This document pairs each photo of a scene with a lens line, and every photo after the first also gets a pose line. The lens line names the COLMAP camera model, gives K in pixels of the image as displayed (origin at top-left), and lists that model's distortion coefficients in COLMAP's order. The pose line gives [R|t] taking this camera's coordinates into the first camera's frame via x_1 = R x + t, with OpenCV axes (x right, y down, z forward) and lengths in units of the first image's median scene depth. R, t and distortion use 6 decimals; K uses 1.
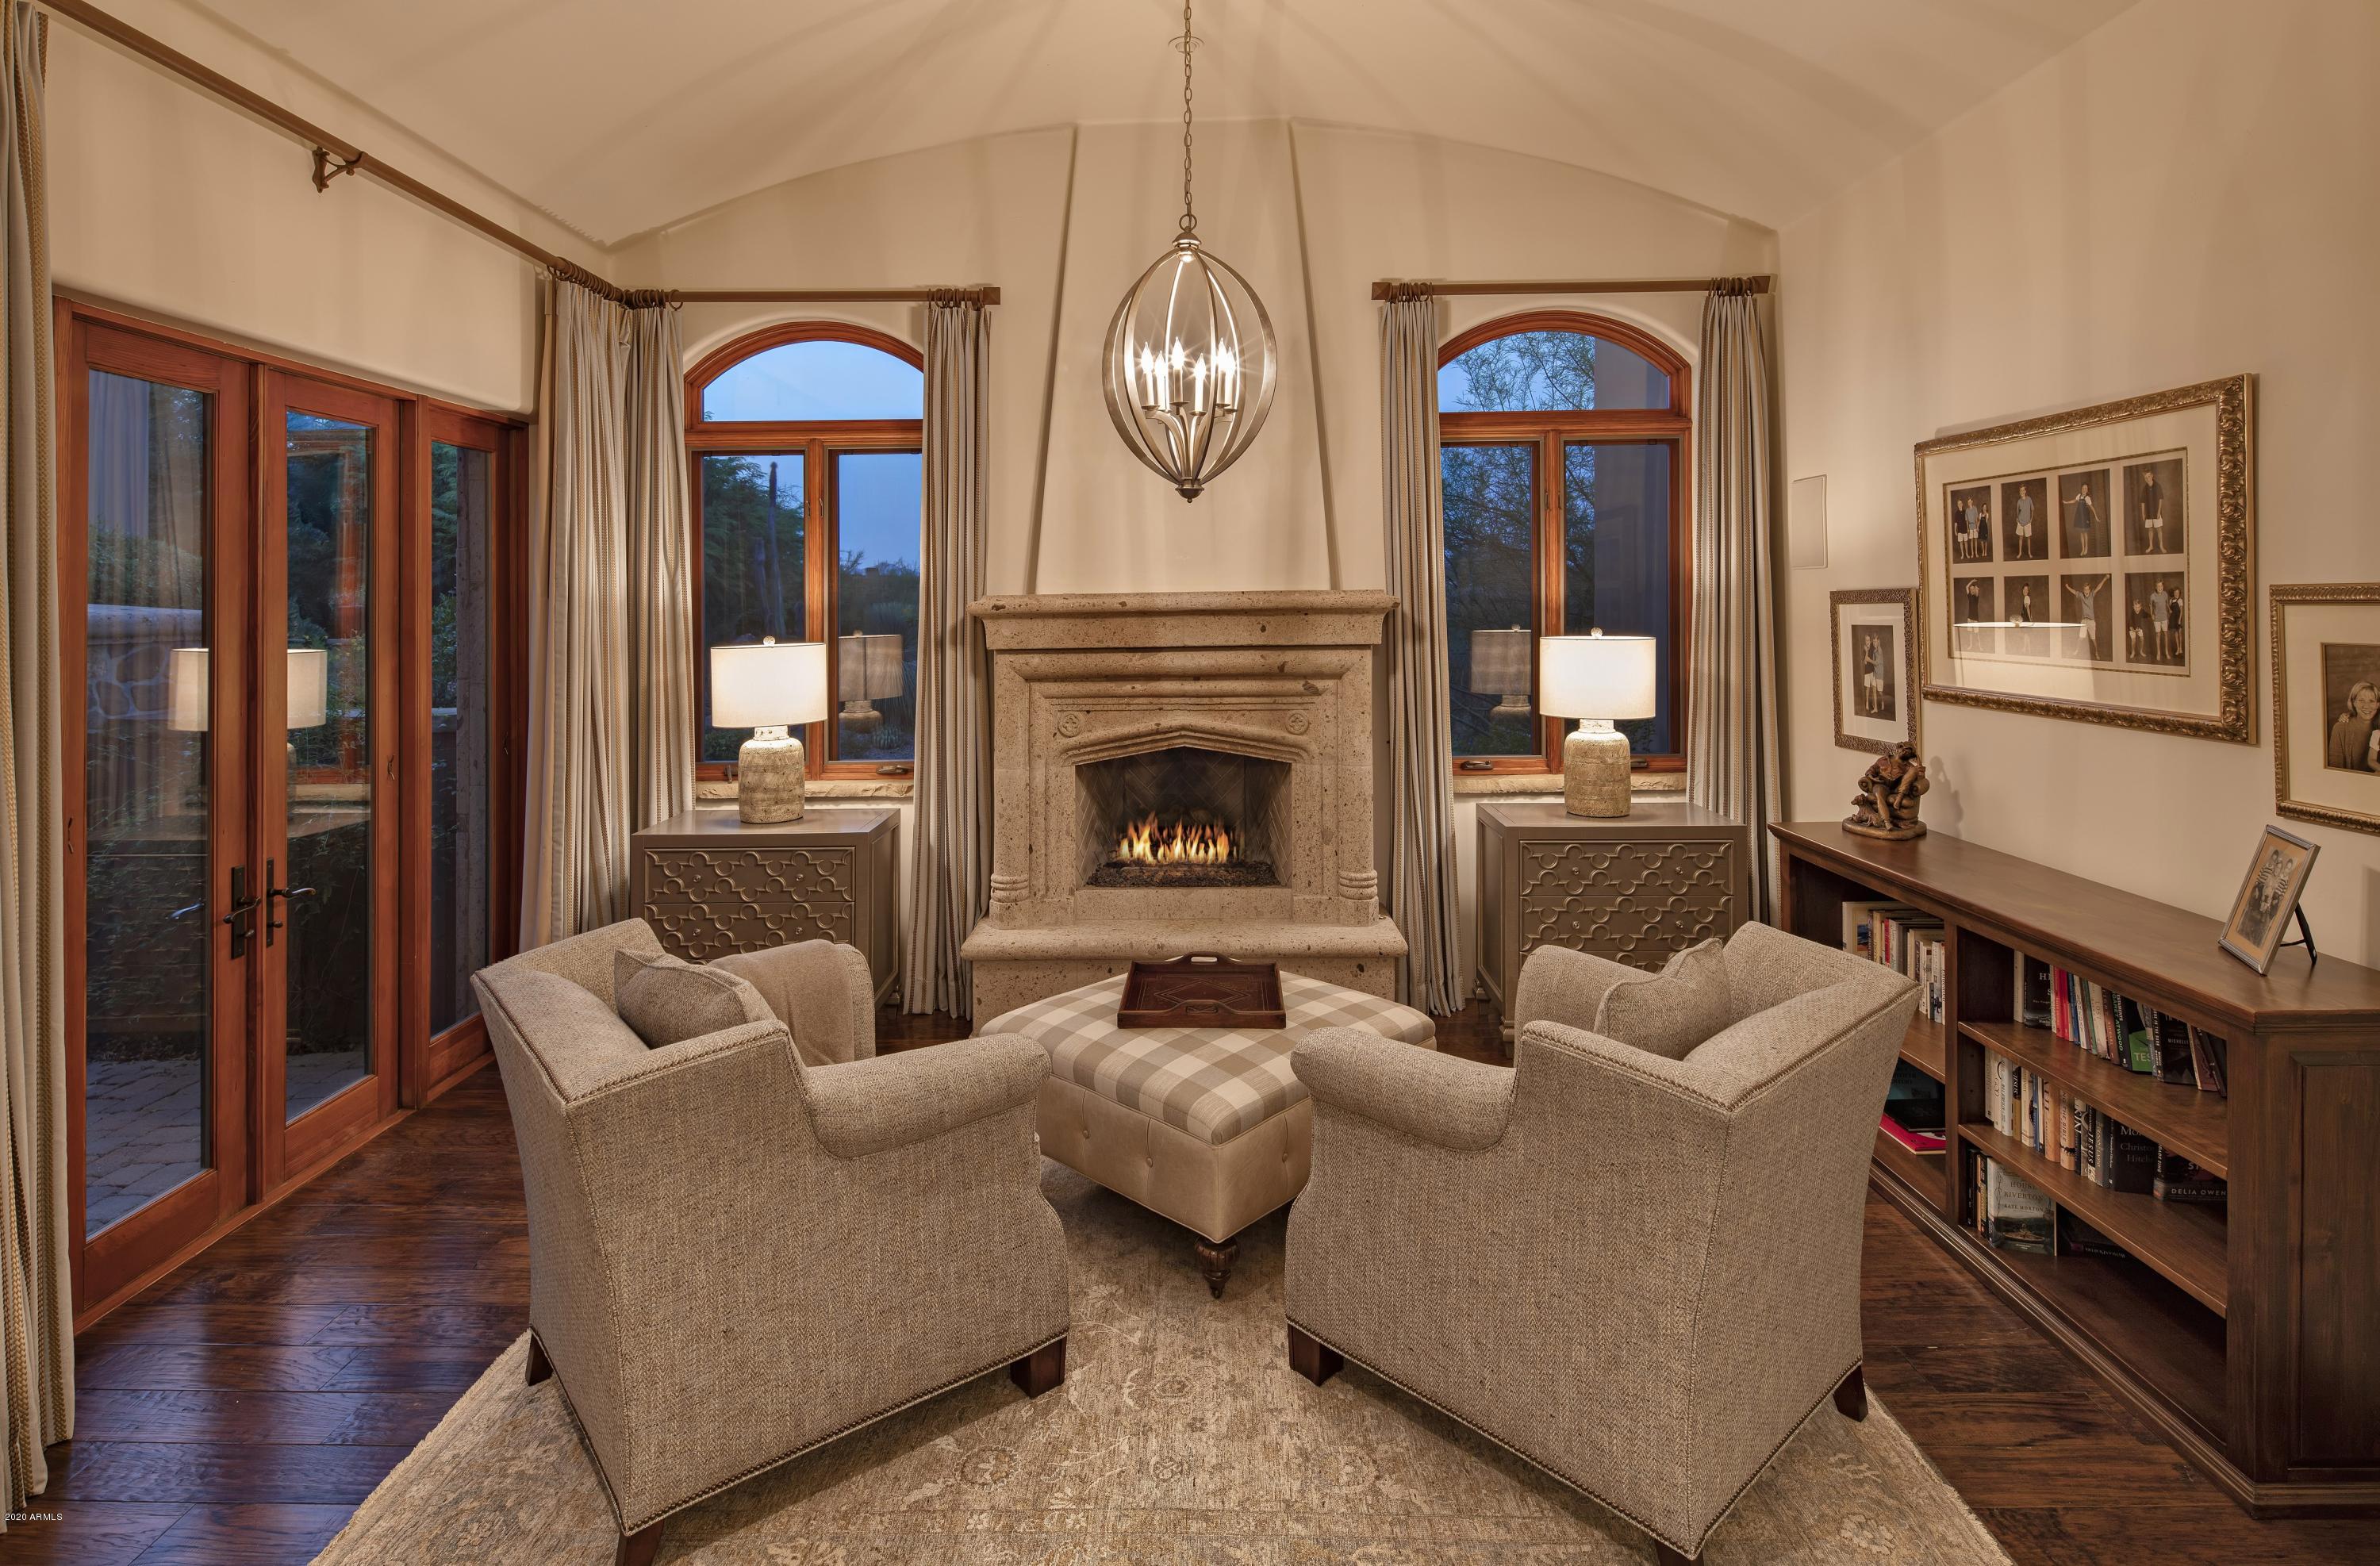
lens RADIAL K [[1159.9, 0, 1212.0], [0, 1159.9, 599.6], [0, 0, 1]] dist [0.000206, -0.000890]
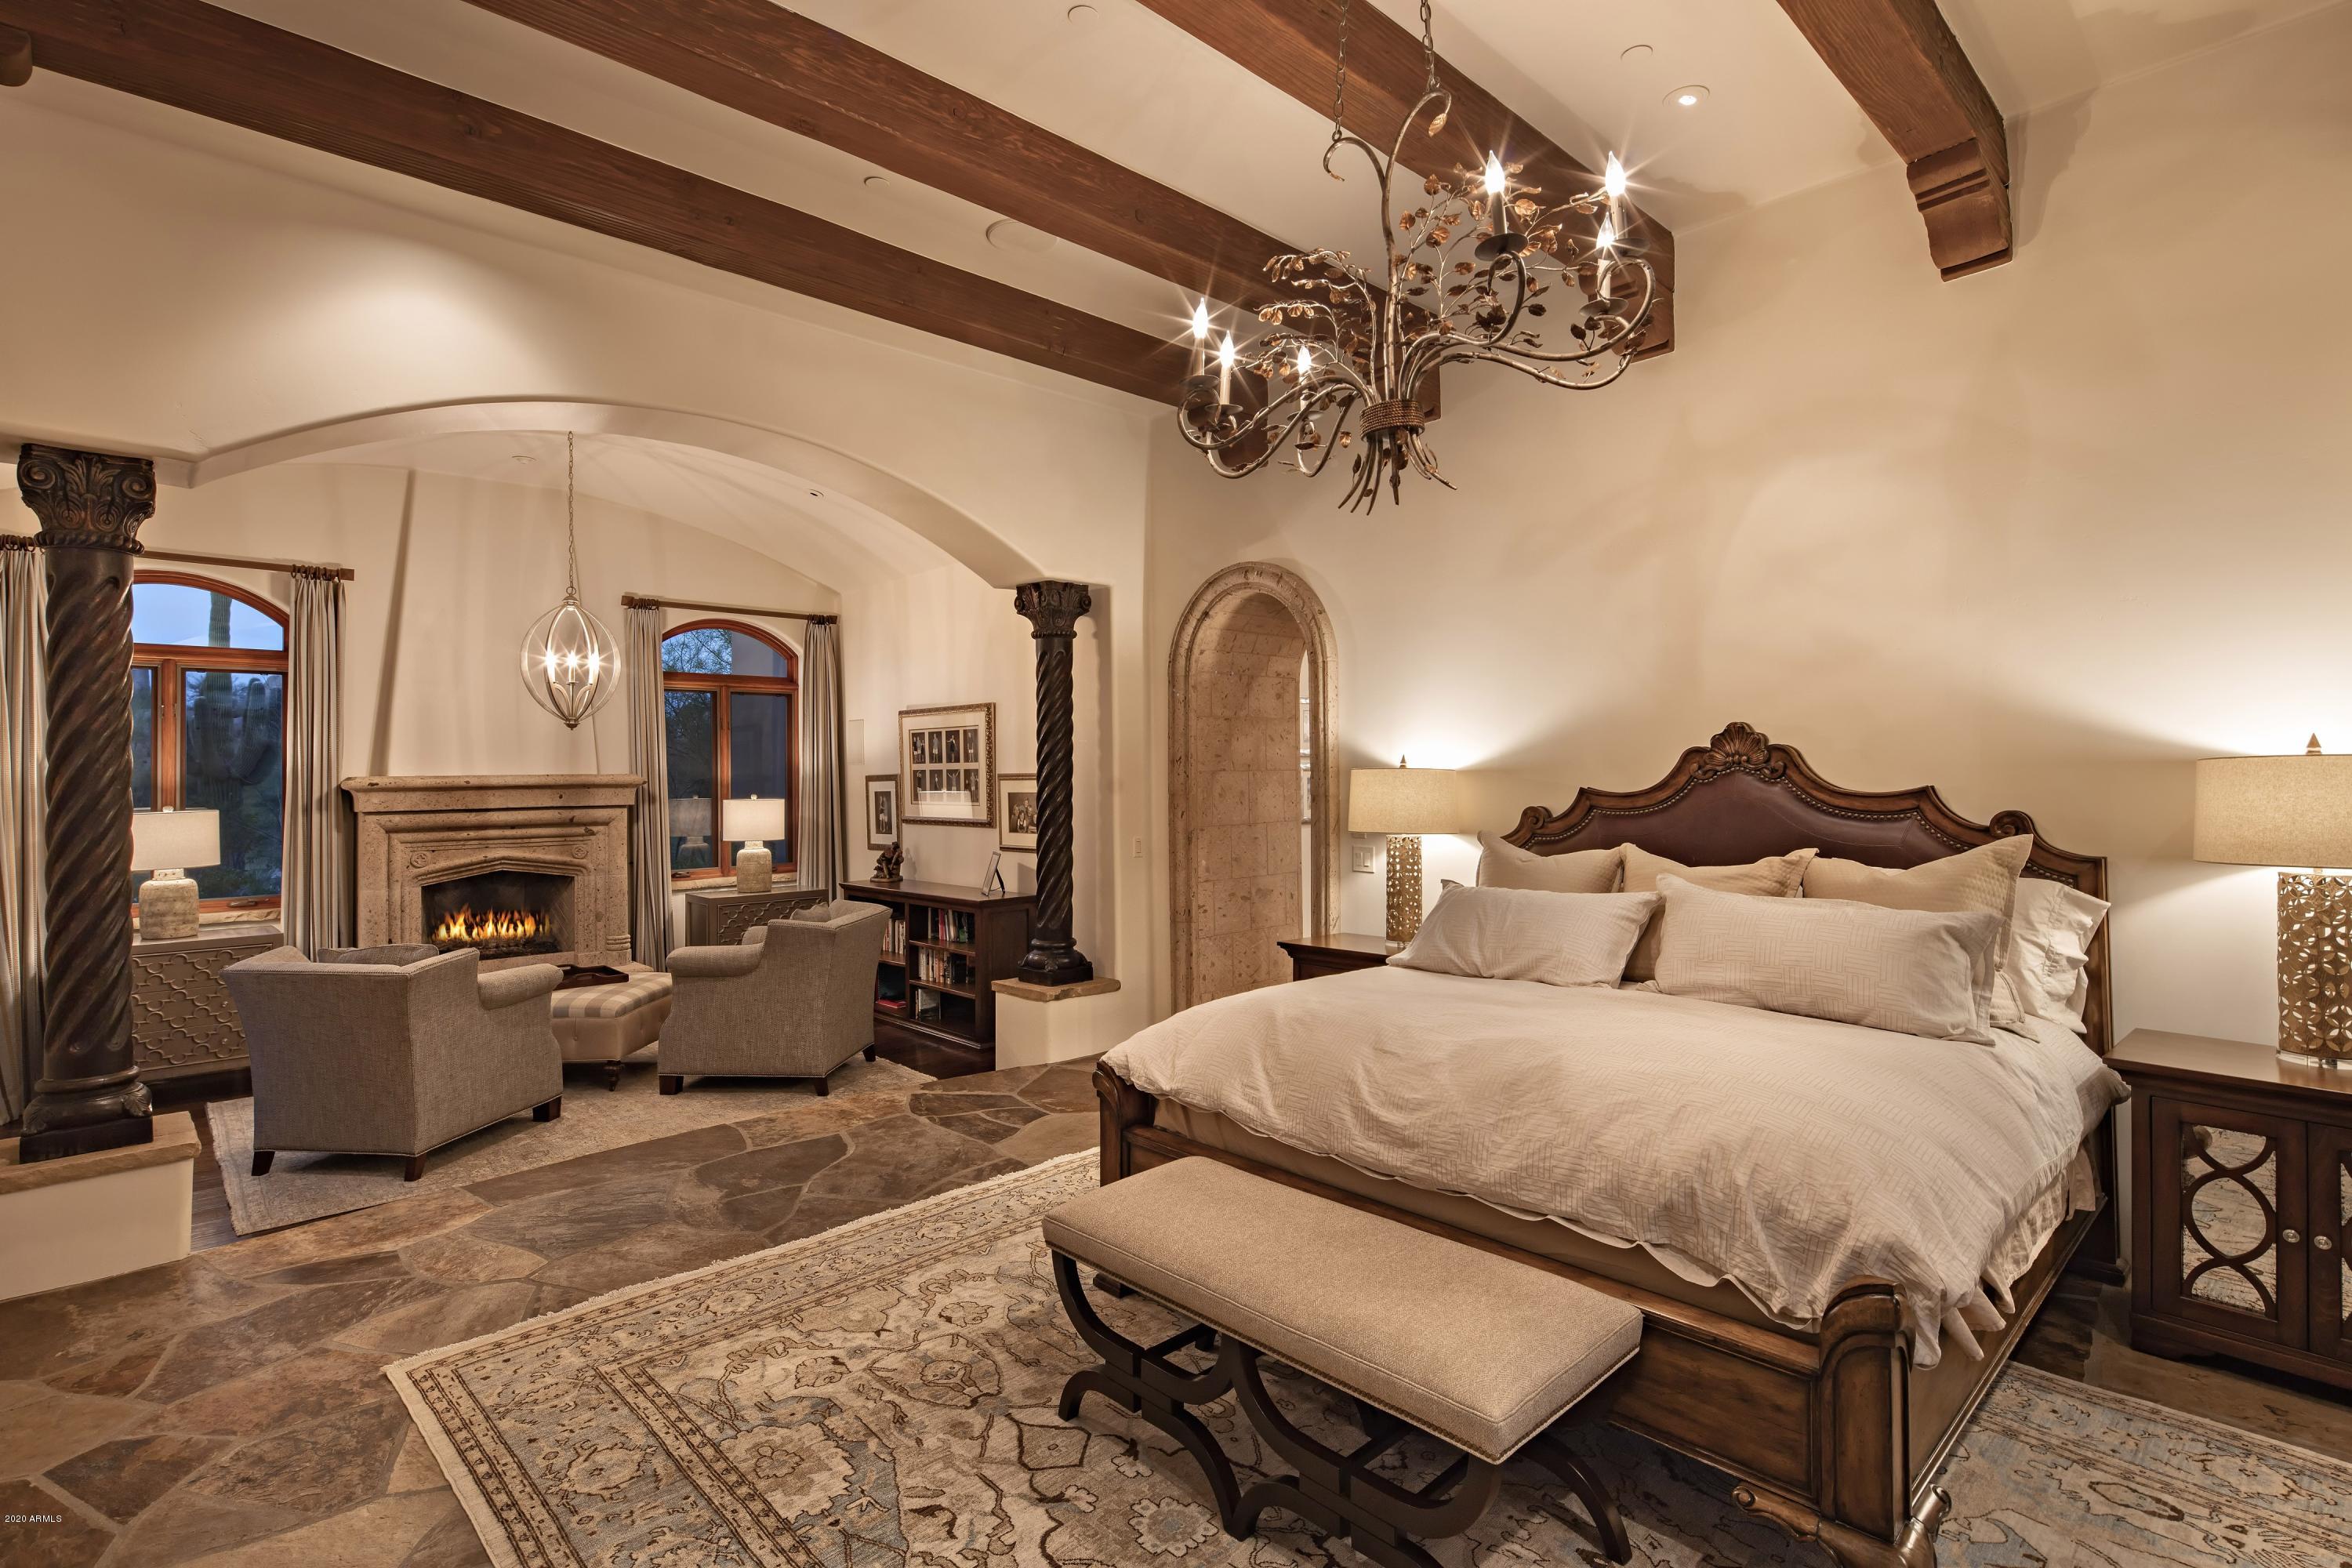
lens RADIAL K [[1146.2, 0, 1172.6], [0, 1146.2, 782.0], [0, 0, 1]] dist [0.000206, -0.000890]
pose [[0.734187, -0.000961, 0.678947, -0.451405], [0.002518, 0.999996, -0.001306, 0.008180], [-0.678943, 0.002669, 0.734186, -0.870679]]
